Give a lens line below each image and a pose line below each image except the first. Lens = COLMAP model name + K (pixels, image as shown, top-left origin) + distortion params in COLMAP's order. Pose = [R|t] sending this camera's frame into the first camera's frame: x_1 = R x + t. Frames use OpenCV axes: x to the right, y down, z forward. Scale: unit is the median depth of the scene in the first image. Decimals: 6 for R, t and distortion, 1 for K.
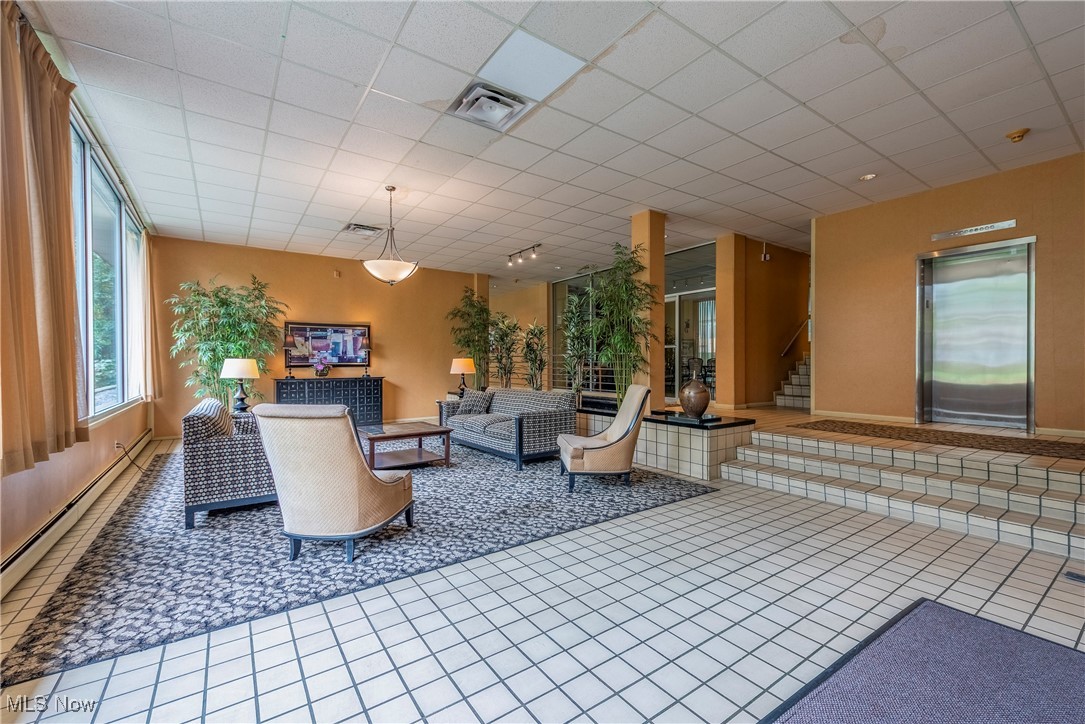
lens RADIAL K [[444.3, 0, 534.9], [0, 444.3, 358.8], [0, 0, 1]] dist [0.009623, -0.001870]
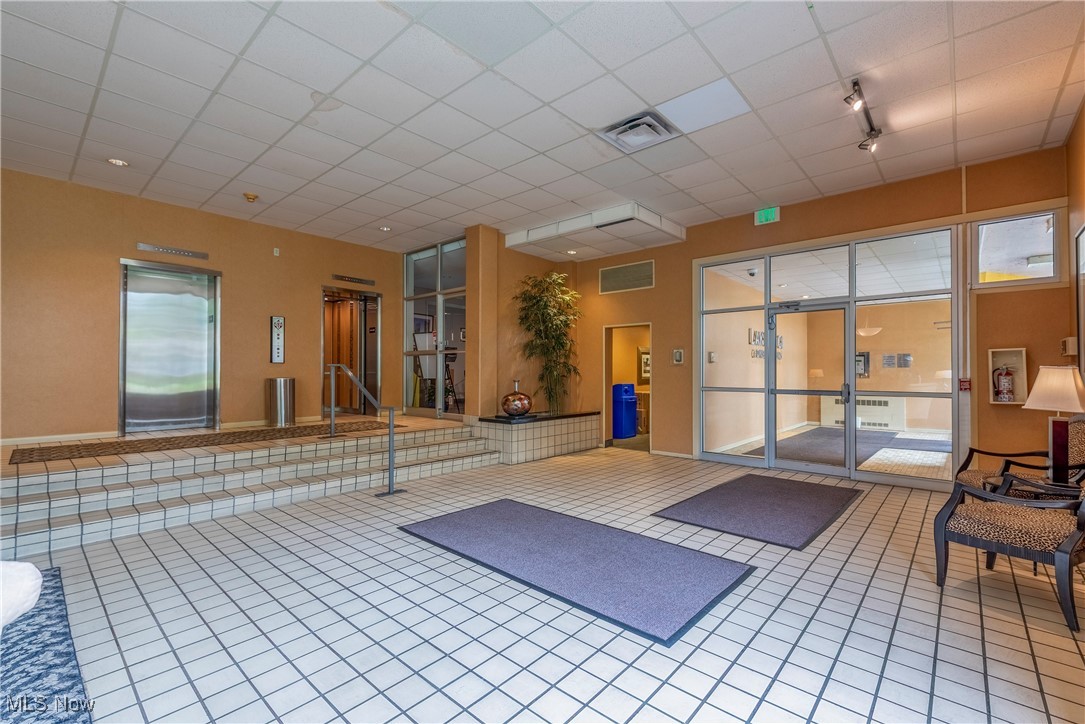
lens RADIAL K [[468.2, 0, 542.0], [0, 468.2, 370.7], [0, 0, 1]] dist [-0.001728, 0.000024]
pose [[-0.236023, 0.007022, 0.971722, -0.343327], [-0.009932, 0.999904, -0.009638, 0.006194], [-0.971697, -0.011926, -0.235931, 0.396077]]
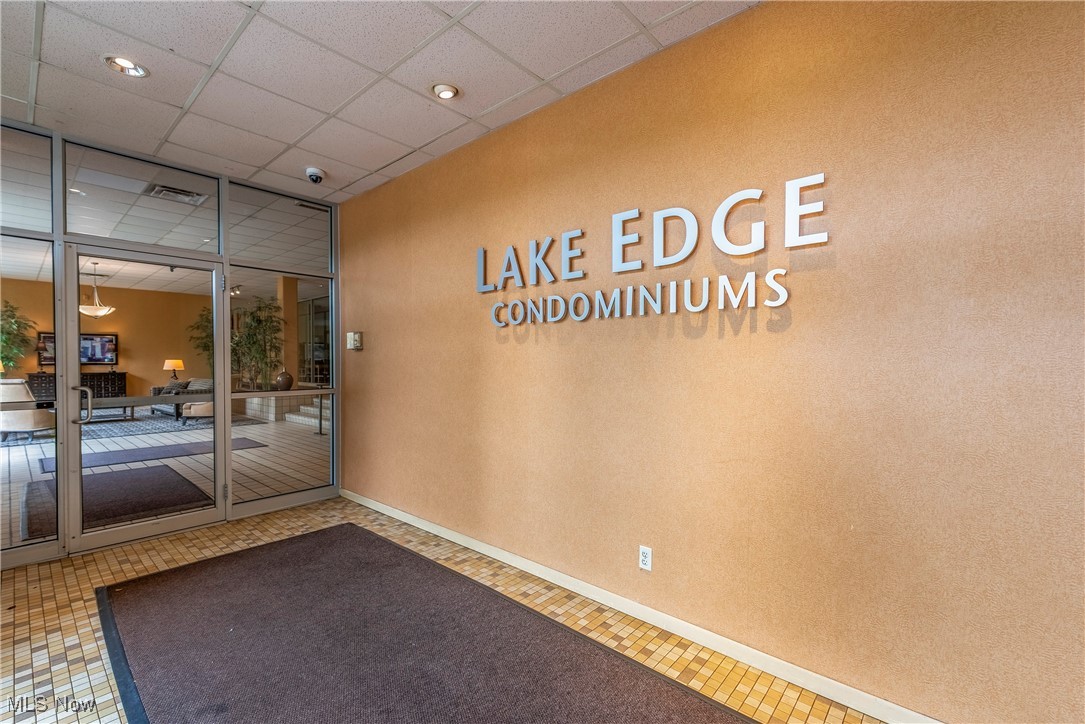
lens RADIAL K [[468.2, 0, 546.9], [0, 468.2, 361.7], [0, 0, 1]] dist [-0.001728, 0.000024]
pose [[0.969434, 0.002816, 0.245336, 0.762807], [-0.005477, 0.999933, 0.010163, -0.018839], [-0.245291, -0.011196, 0.969385, -0.982345]]
